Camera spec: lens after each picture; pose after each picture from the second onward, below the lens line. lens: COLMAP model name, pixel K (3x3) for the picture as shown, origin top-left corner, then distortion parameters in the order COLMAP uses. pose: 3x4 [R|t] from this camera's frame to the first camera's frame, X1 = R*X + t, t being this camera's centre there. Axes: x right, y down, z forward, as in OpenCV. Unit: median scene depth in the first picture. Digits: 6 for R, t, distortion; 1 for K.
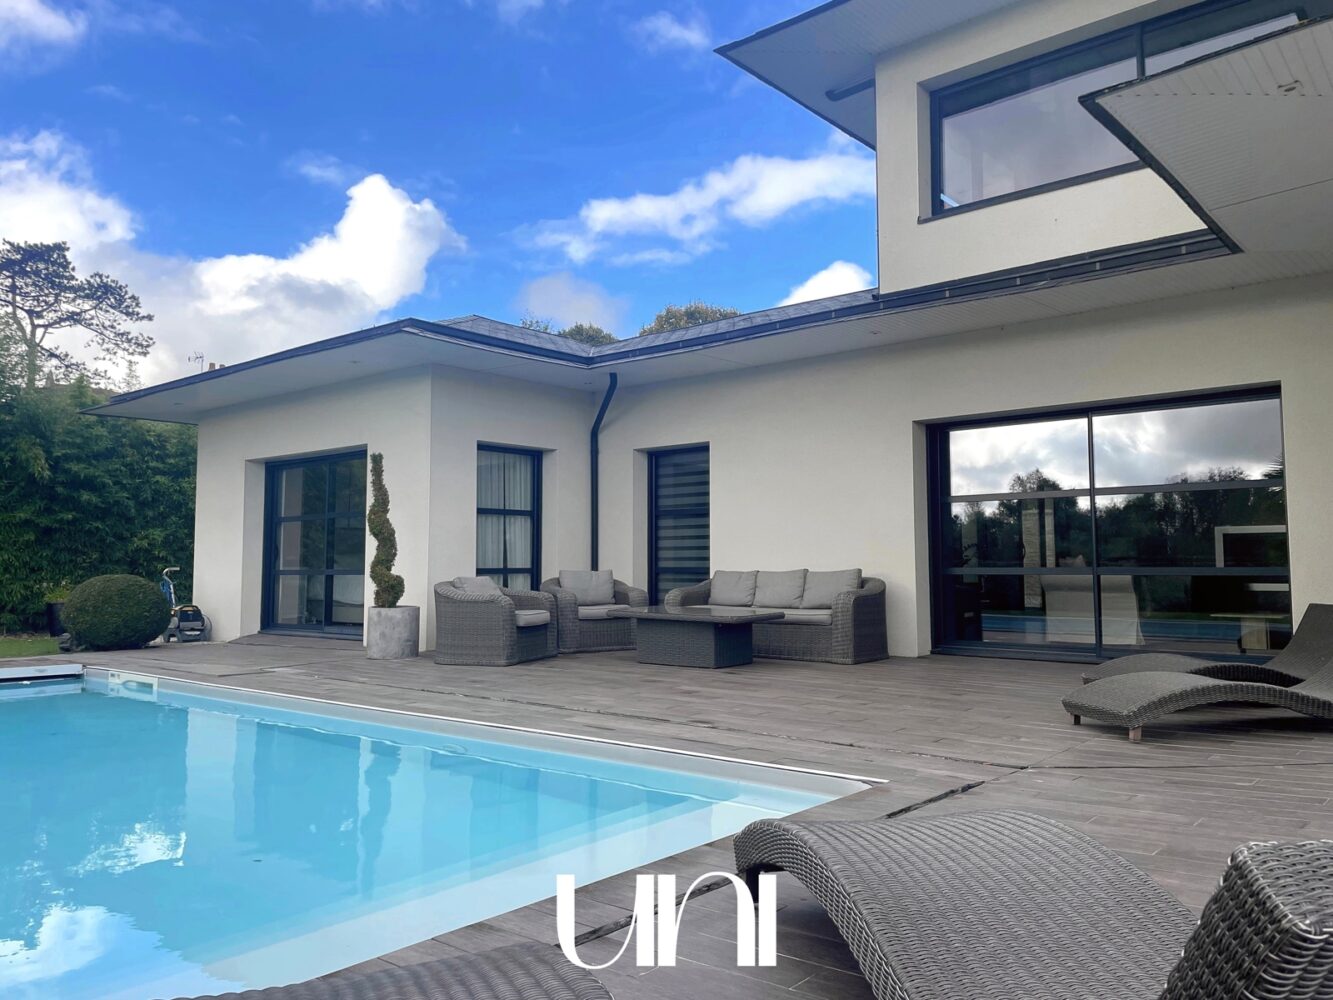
lens RADIAL K [[1007.1, 0, 666.7], [0, 1007.1, 497.2], [0, 0, 1]] dist [-0.006863, -0.008113]
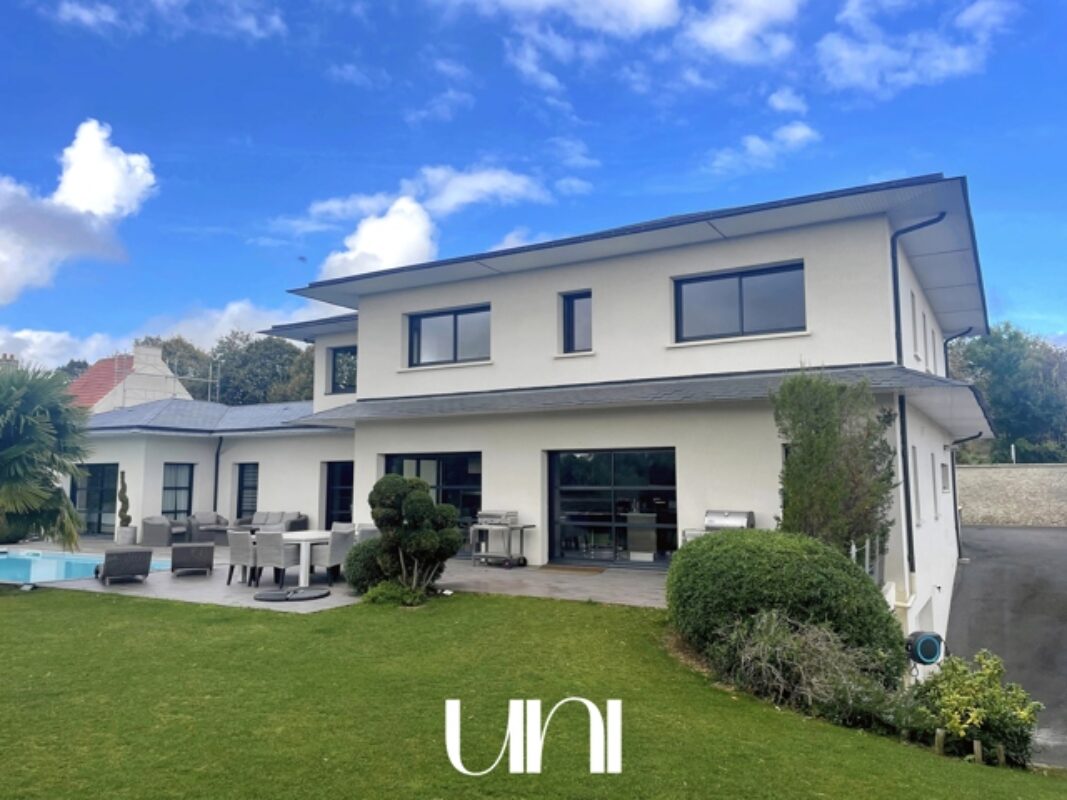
lens RADIAL K [[806.1, 0, 566.8], [0, 806.1, 390.0], [0, 0, 1]] dist [-0.006863, -0.008113]
pose [[0.975487, 0.025320, 0.218594, 0.362578], [-0.015205, 0.998740, -0.047832, -0.156097], [-0.219530, 0.043336, 0.974643, -1.251978]]
